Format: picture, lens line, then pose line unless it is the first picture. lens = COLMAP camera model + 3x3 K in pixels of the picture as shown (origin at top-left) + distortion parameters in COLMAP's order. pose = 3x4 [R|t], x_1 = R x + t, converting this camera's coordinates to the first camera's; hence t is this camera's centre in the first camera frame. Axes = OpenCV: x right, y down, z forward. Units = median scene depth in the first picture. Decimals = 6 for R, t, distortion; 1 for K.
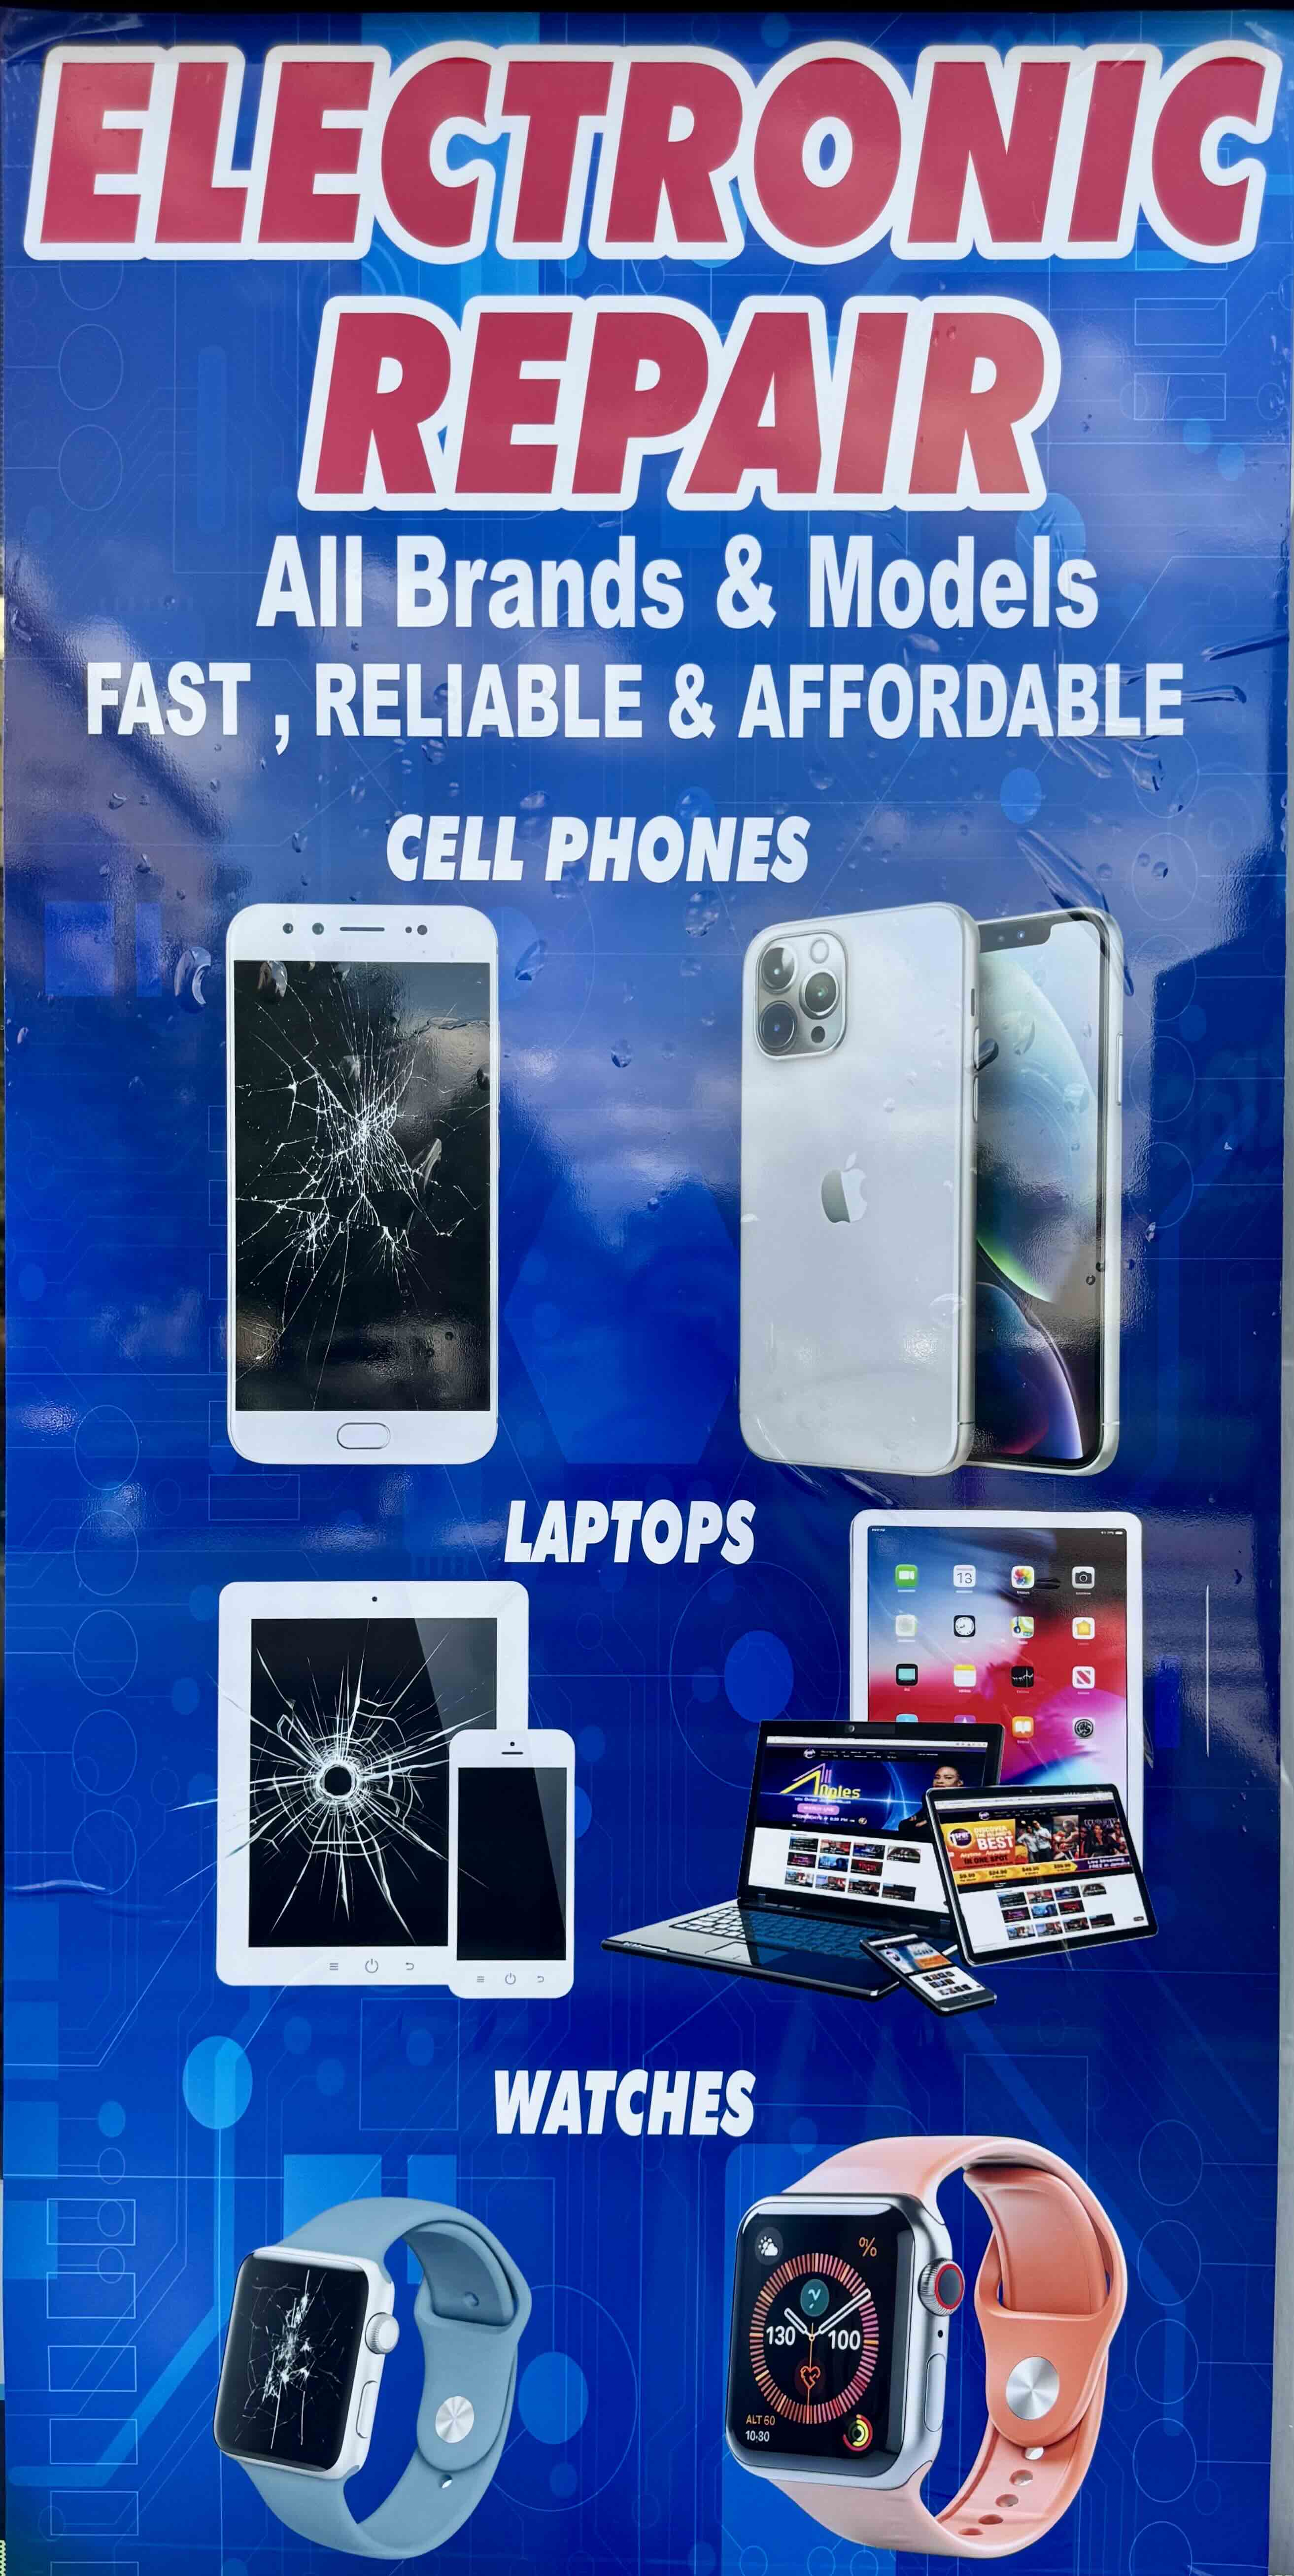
lens RADIAL K [[1628.6, 0, 633.5], [0, 1628.6, 1301.1], [0, 0, 1]] dist [0.005020, -0.011533]
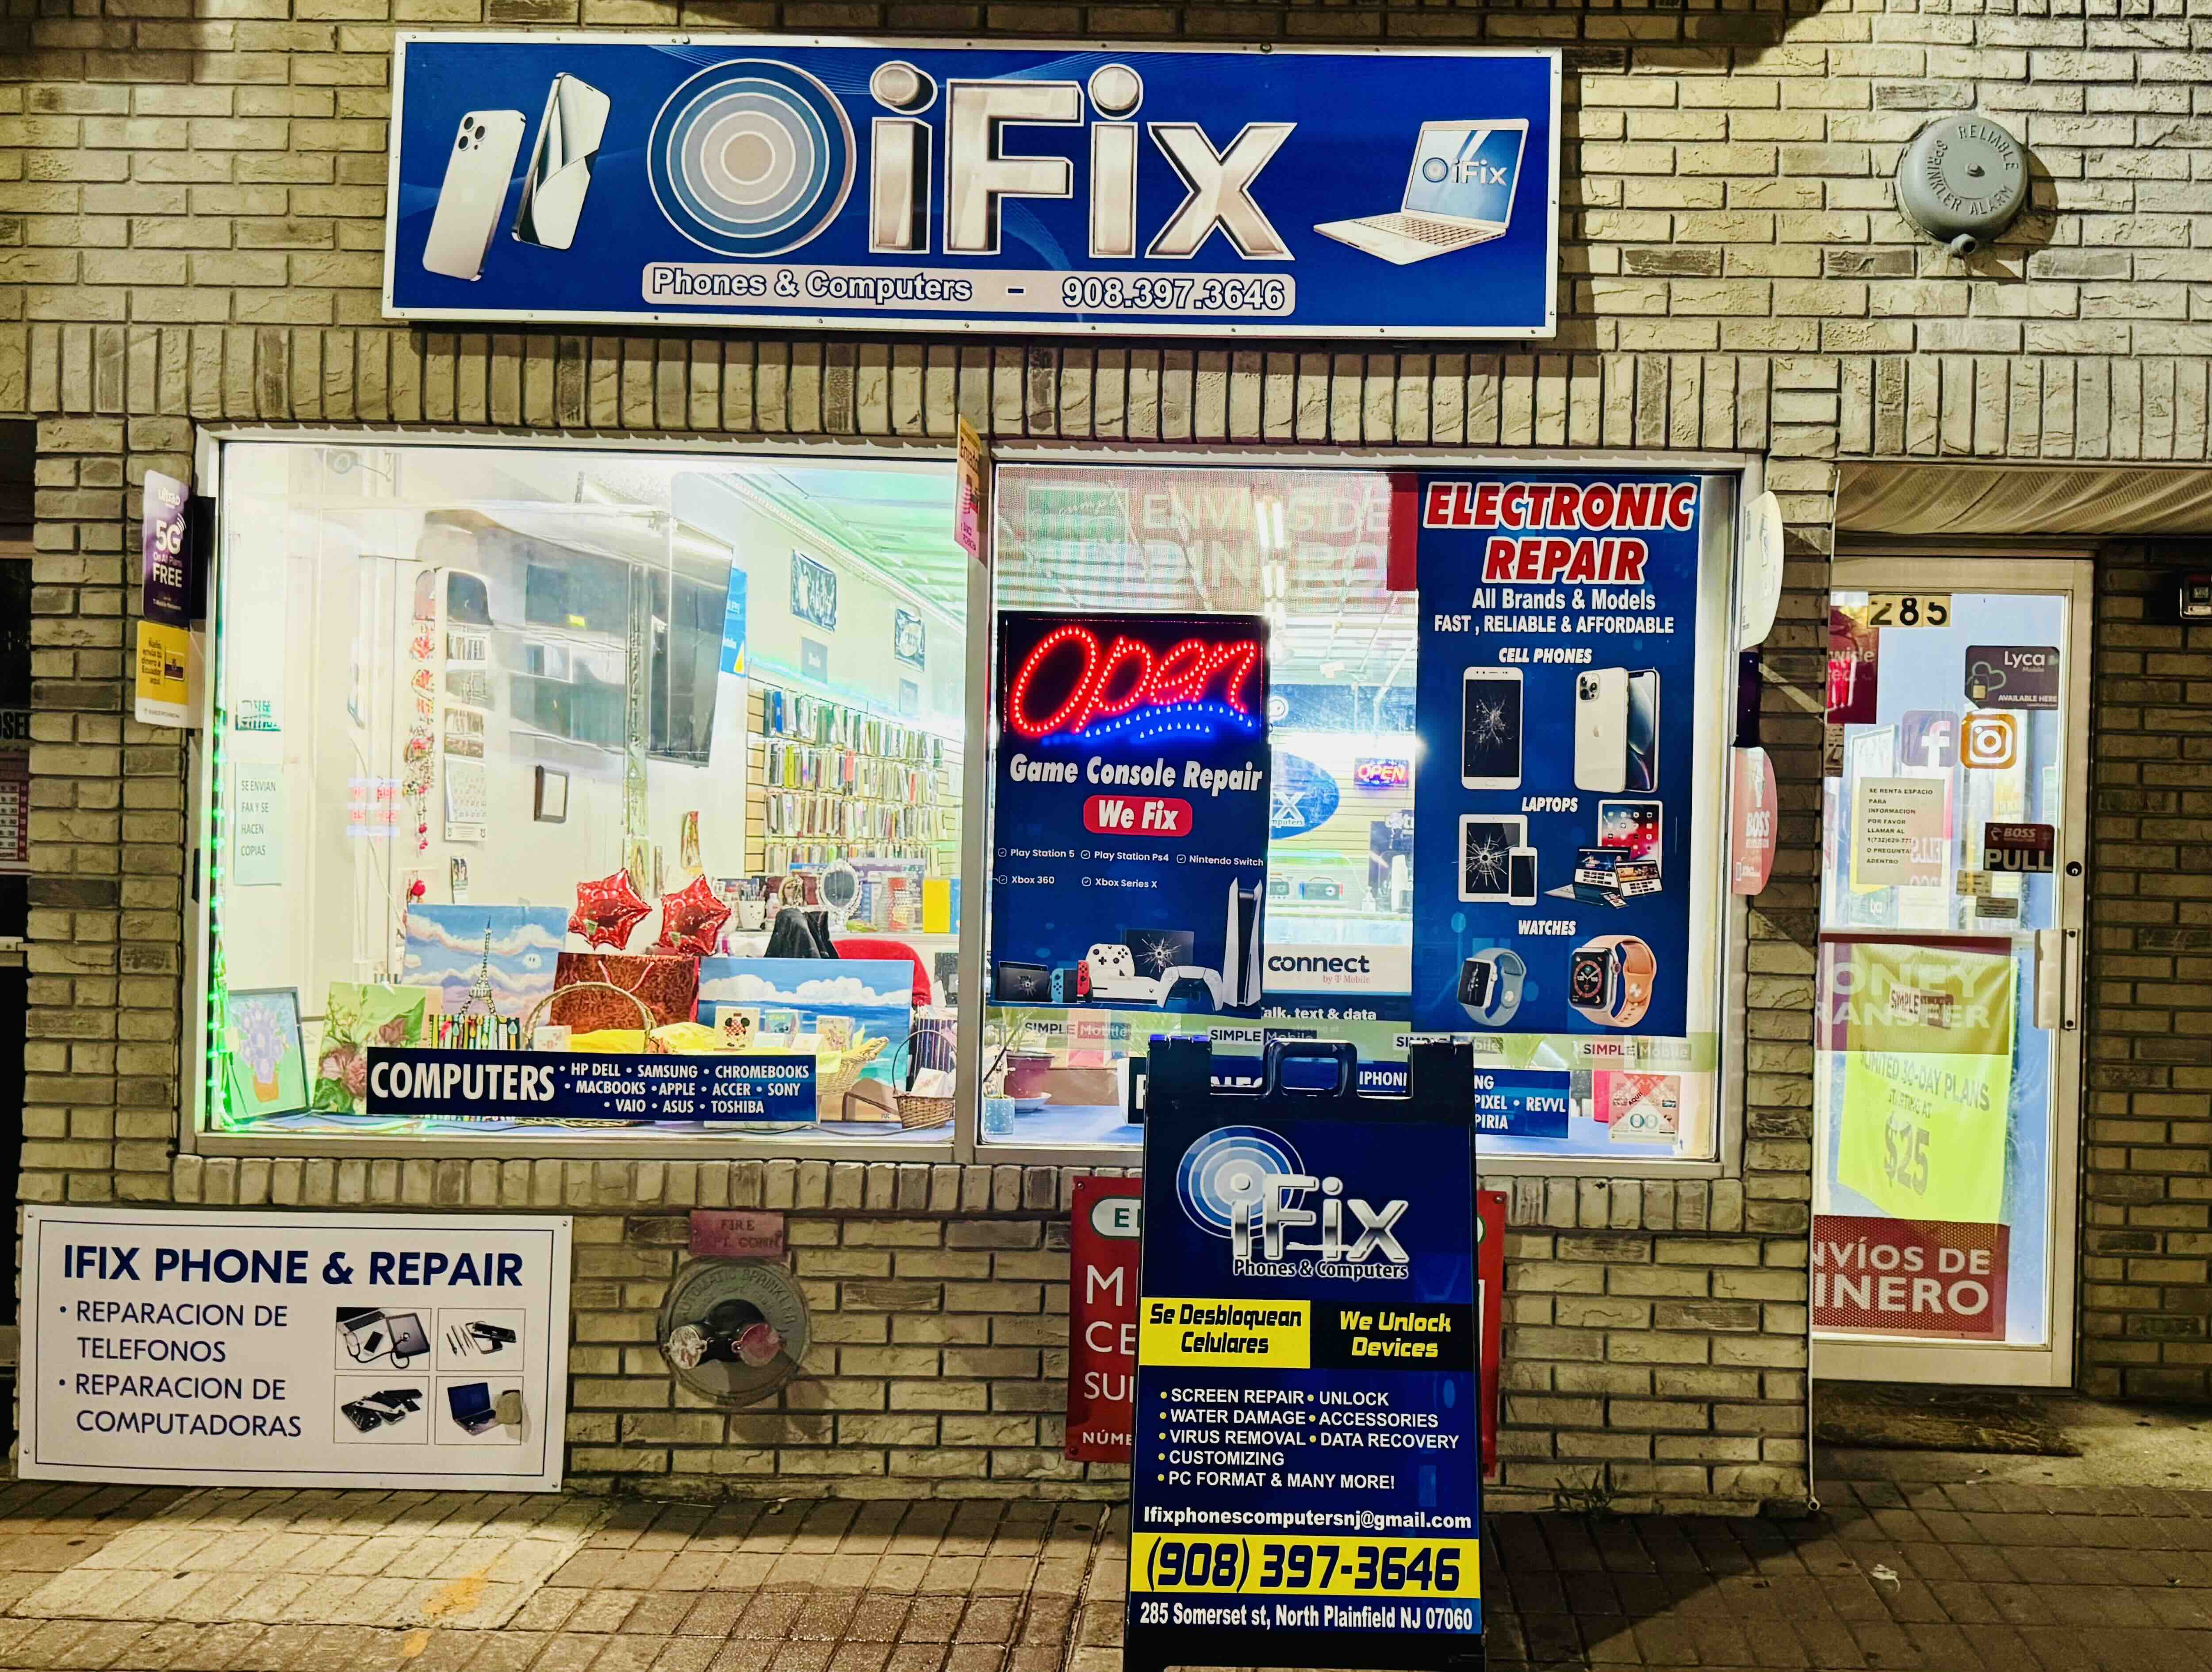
lens RADIAL K [[2067.7, 0, 1111.2], [0, 2067.7, 840.8], [0, 0, 1]] dist [-0.002918, 0.007571]
pose [[0.999457, 0.009334, -0.031606, -1.063365], [-0.008530, 0.999639, 0.025494, 0.108237], [0.031833, -0.025210, 0.999175, -4.918163]]
